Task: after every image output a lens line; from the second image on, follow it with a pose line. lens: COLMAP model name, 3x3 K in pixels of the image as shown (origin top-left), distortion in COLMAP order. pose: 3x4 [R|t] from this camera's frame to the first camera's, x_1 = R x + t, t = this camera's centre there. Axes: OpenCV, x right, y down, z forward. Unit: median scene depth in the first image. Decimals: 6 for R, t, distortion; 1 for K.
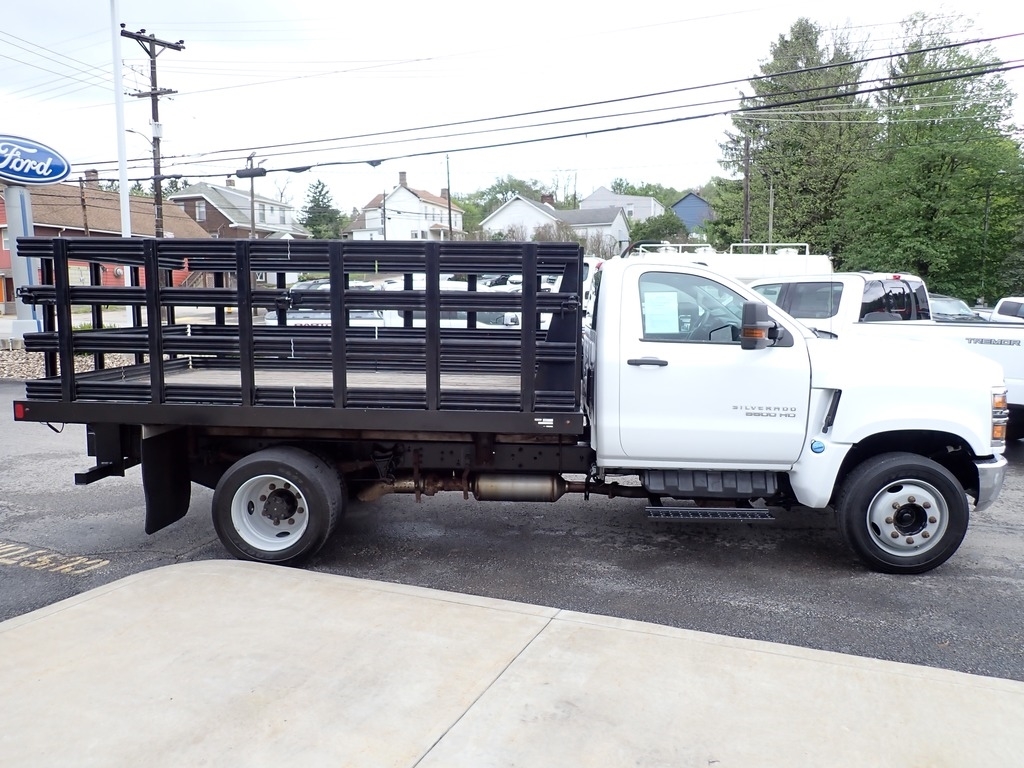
lens RADIAL K [[754.2, 0, 512.0], [0, 754.2, 384.0], [0, 0, 1]] dist [-0.006885, -0.007757]
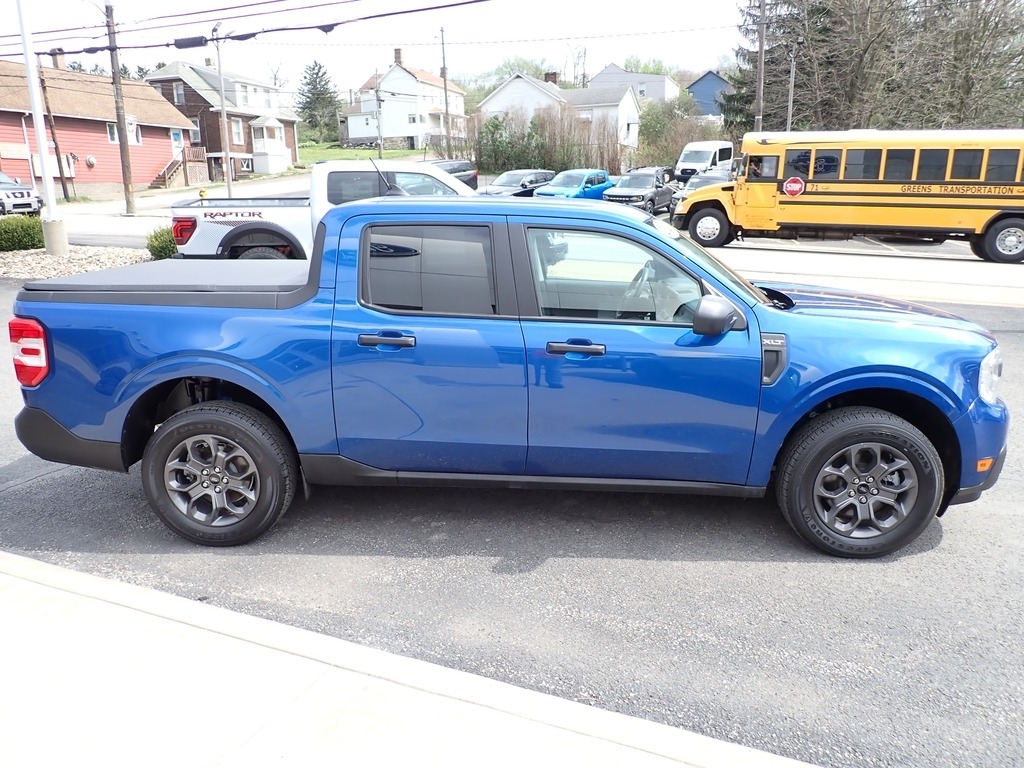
lens RADIAL K [[755.9, 0, 512.0], [0, 755.9, 384.0], [0, 0, 1]] dist [-0.005195, -0.008134]
pose [[0.999858, -0.001771, -0.016784, 0.024785], [0.004095, 0.990218, 0.139469, -0.001977], [0.016373, -0.139518, 0.990084, 0.046263]]
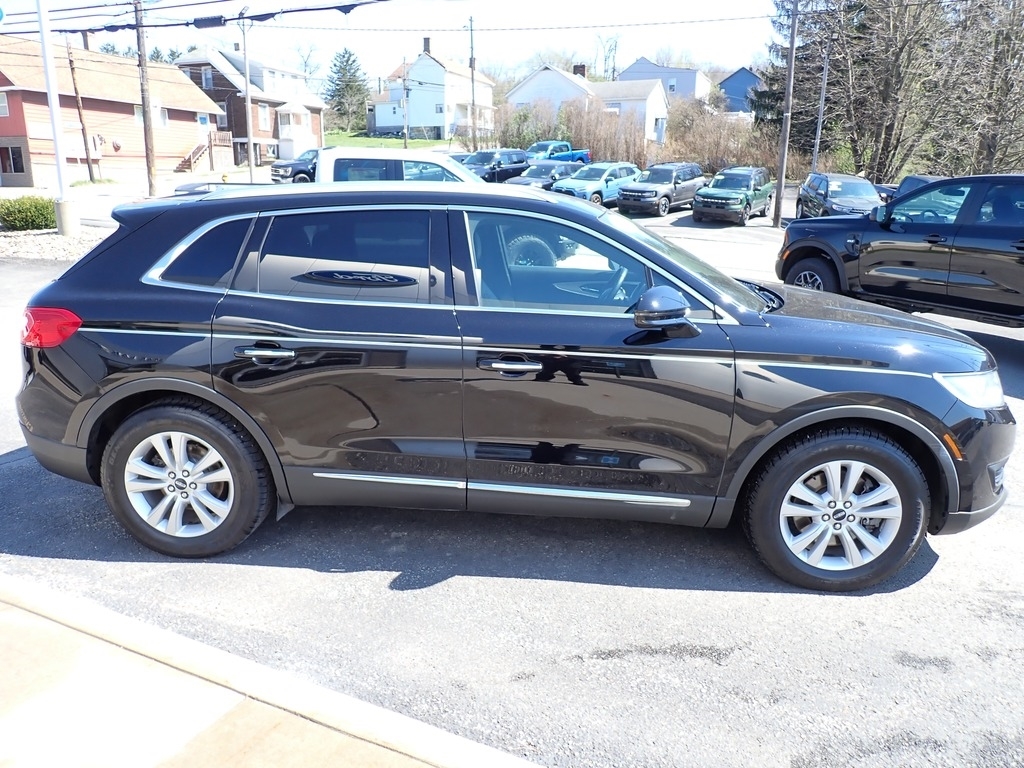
lens RADIAL K [[755.9, 0, 512.0], [0, 755.9, 384.0], [0, 0, 1]] dist [-0.005195, -0.008134]
pose [[0.998513, 0.031359, -0.044582, 0.031546], [-0.024403, 0.988568, 0.148786, -0.002445], [0.048738, -0.147477, 0.987864, 0.054301]]
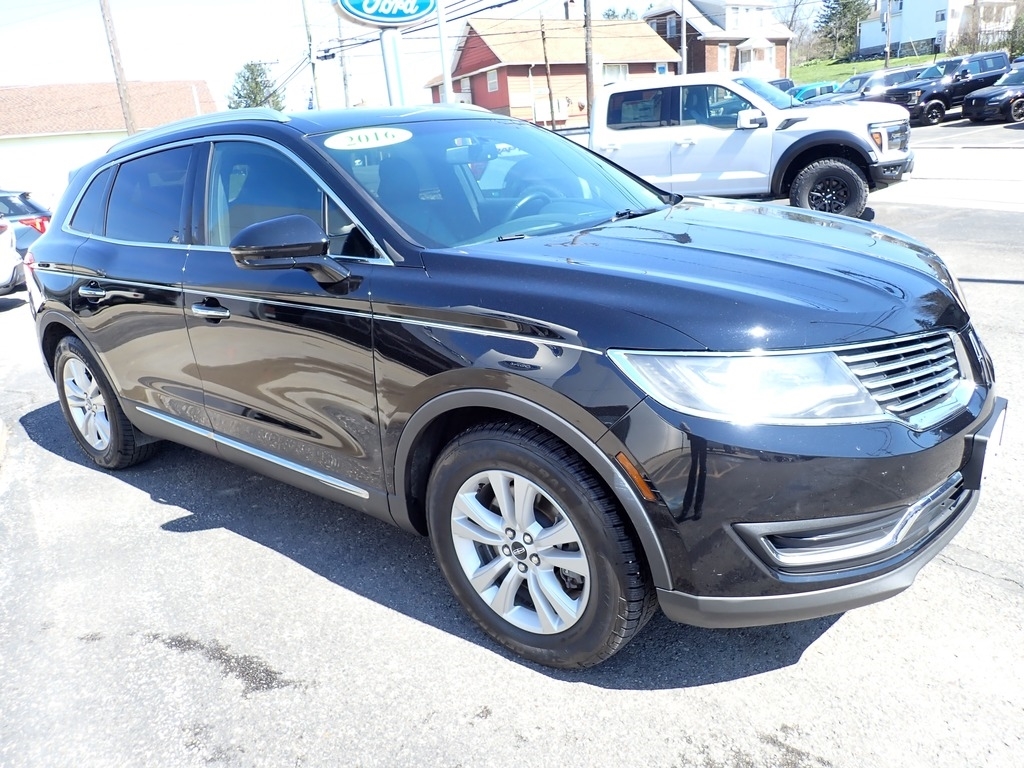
lens RADIAL K [[755.9, 0, 512.0], [0, 755.9, 384.0], [0, 0, 1]] dist [-0.005195, -0.008134]
pose [[0.785391, 0.123855, -0.606483, 0.101371], [0.015758, 0.975460, 0.219613, -0.000959], [0.618800, -0.182039, 0.764165, 0.098377]]
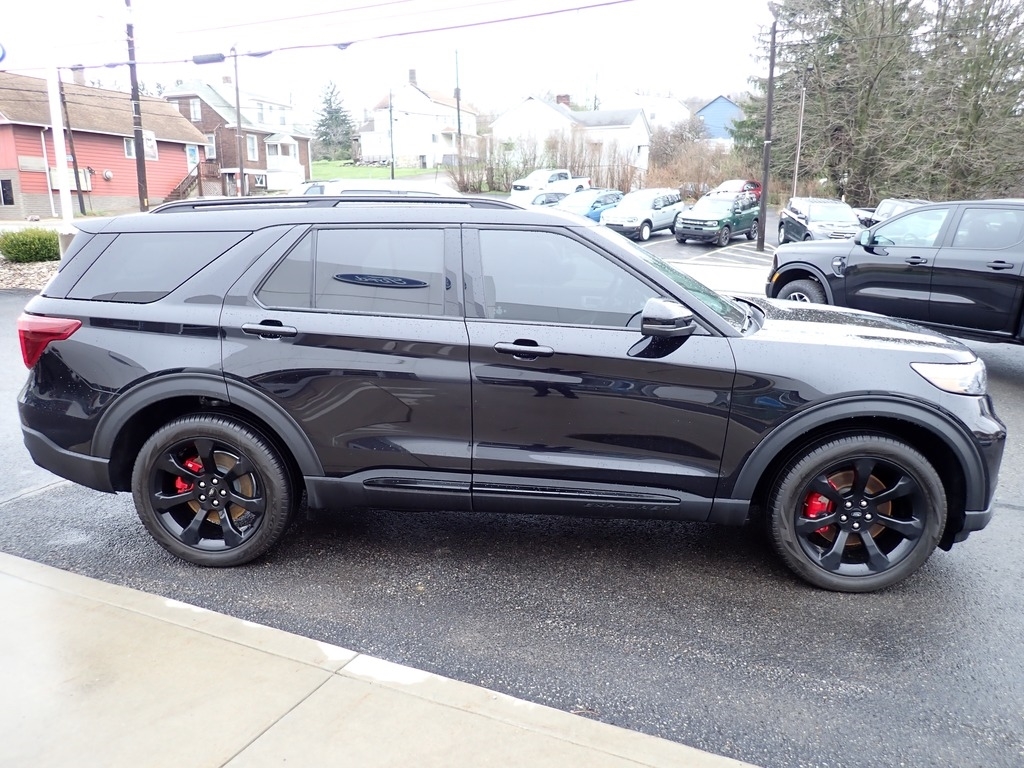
lens RADIAL K [[755.9, 0, 512.0], [0, 755.9, 384.0], [0, 0, 1]] dist [-0.005195, -0.008134]
pose [[0.999527, 0.015137, -0.026757, 0.025255], [-0.011948, 0.993225, 0.115589, -0.002235], [0.028325, -0.115214, 0.992937, 0.043966]]
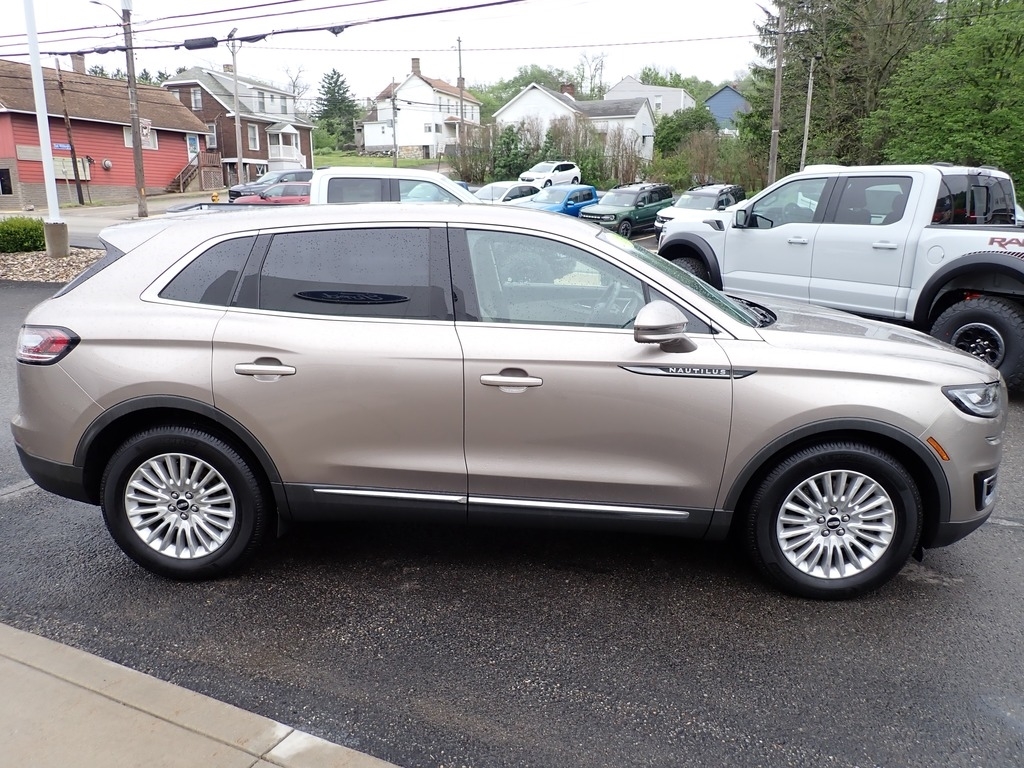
lens RADIAL K [[754.2, 0, 512.0], [0, 754.2, 384.0], [0, 0, 1]] dist [-0.006885, -0.007757]
pose [[0.999309, 0.019177, -0.031837, 0.027956], [-0.014977, 0.991754, 0.127276, -0.003116], [0.034016, -0.126711, 0.991356, 0.058690]]
